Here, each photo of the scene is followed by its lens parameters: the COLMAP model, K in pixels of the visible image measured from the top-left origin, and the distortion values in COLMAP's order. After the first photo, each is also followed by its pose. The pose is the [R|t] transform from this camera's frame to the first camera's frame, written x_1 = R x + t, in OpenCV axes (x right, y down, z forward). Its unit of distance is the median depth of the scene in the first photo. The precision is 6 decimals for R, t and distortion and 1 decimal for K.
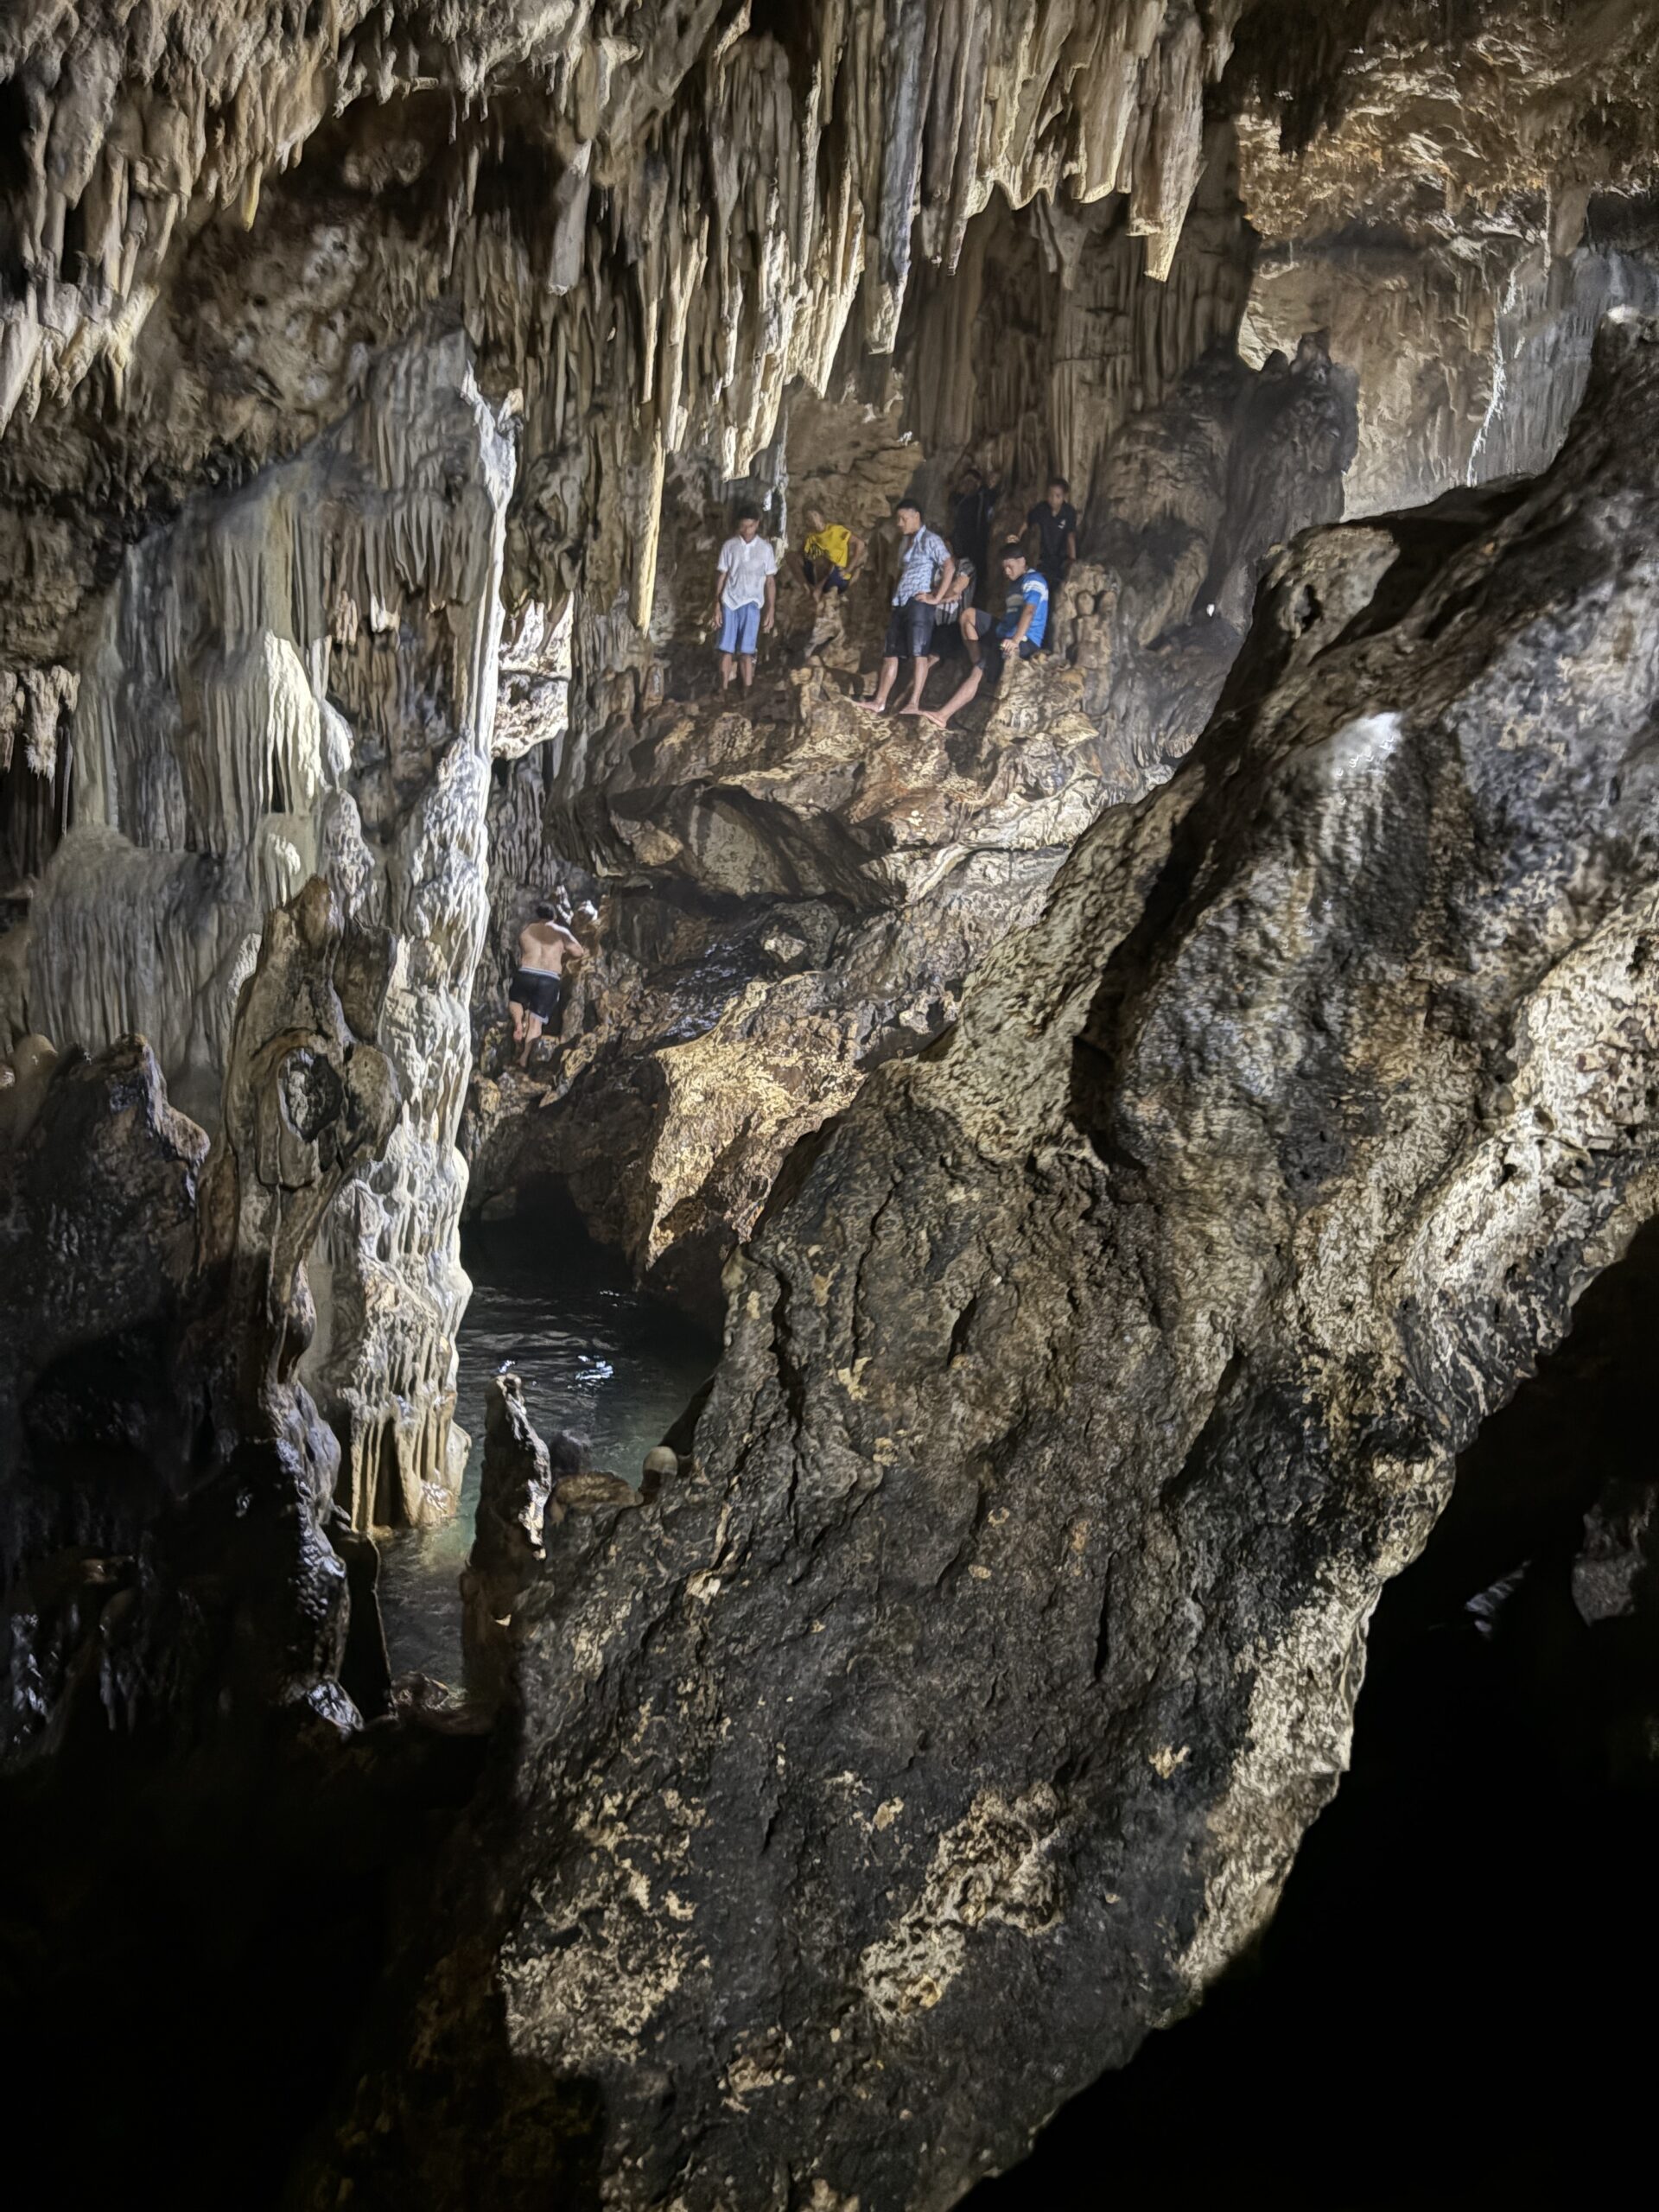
lens RADIAL K [[1624.2, 0, 808.5], [0, 1624.2, 1115.1], [0, 0, 1]] dist [0.050736, -0.045300]
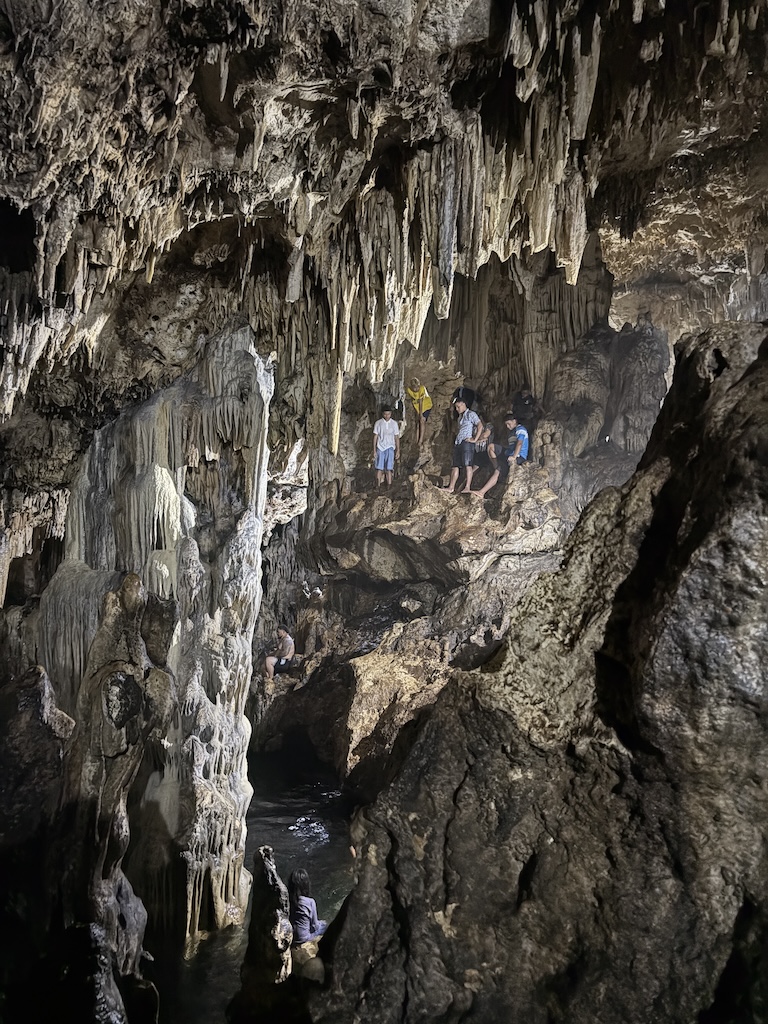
lens RADIAL K [[751.9, 0, 392.9], [0, 751.9, 510.5], [0, 0, 1]] dist [0.050736, -0.045300]
pose [[0.998375, -0.041986, -0.038521, 0.007023], [0.032023, 0.972630, -0.230143, -0.006624], [0.047130, 0.228535, 0.972394, 0.101119]]
